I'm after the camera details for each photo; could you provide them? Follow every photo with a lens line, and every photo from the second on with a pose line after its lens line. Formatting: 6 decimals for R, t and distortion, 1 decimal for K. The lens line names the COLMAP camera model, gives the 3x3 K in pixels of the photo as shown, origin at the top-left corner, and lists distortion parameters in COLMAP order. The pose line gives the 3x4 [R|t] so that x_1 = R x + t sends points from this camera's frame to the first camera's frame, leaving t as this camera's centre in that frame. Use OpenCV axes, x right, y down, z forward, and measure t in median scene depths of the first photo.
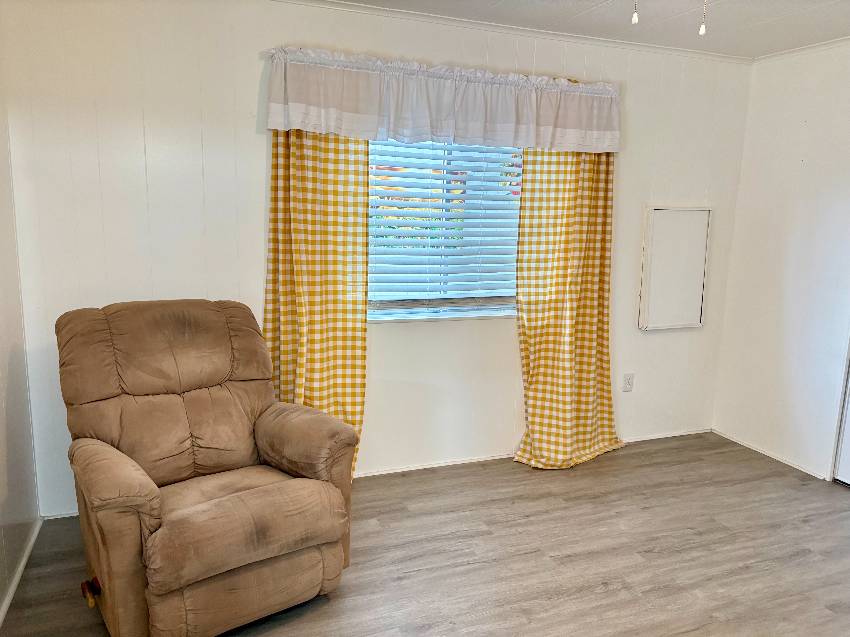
lens RADIAL K [[647.7, 0, 425.0], [0, 647.7, 318.5], [0, 0, 1]] dist [0.051429, -0.060652]
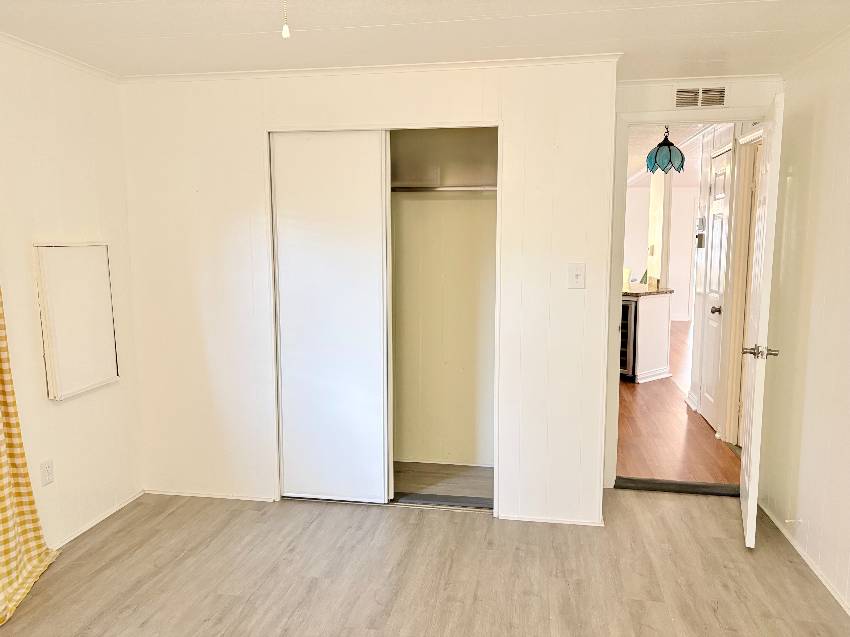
lens RADIAL K [[647.7, 0, 425.0], [0, 647.7, 318.5], [0, 0, 1]] dist [0.051429, -0.060652]
pose [[0.511826, -0.136289, 0.848209, -0.091073], [0.167191, 0.984260, 0.057263, -0.050943], [-0.842663, 0.112504, 0.526556, 0.210374]]
